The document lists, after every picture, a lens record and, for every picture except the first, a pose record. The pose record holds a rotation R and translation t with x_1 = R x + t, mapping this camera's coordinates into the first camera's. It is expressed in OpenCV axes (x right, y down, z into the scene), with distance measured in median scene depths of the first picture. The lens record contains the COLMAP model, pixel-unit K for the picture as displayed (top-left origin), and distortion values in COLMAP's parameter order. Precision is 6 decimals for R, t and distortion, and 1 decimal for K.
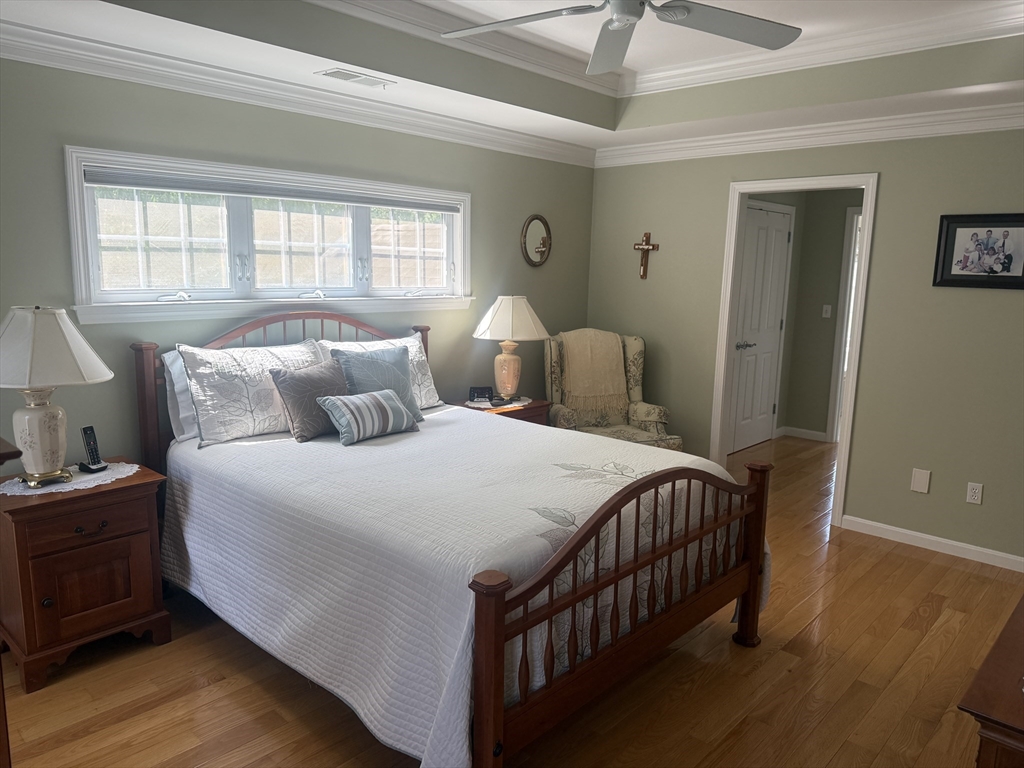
lens RADIAL K [[729.2, 0, 512.0], [0, 729.2, 384.0], [0, 0, 1]] dist [0.007123, -0.002371]
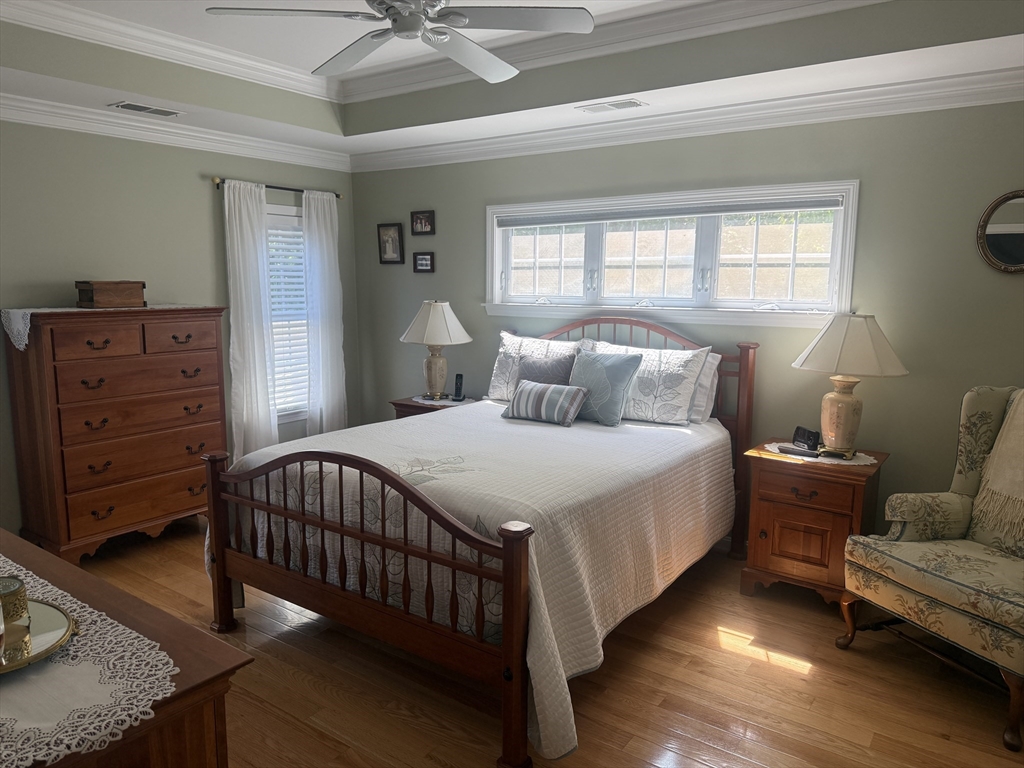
lens RADIAL K [[728.8, 0, 512.0], [0, 728.8, 384.0], [0, 0, 1]] dist [0.085972, -0.000913]
pose [[0.111874, 0.129449, -0.985255, 0.843108], [-0.161593, 0.980652, 0.110496, -0.096058], [0.980496, 0.146849, 0.130627, 0.695968]]
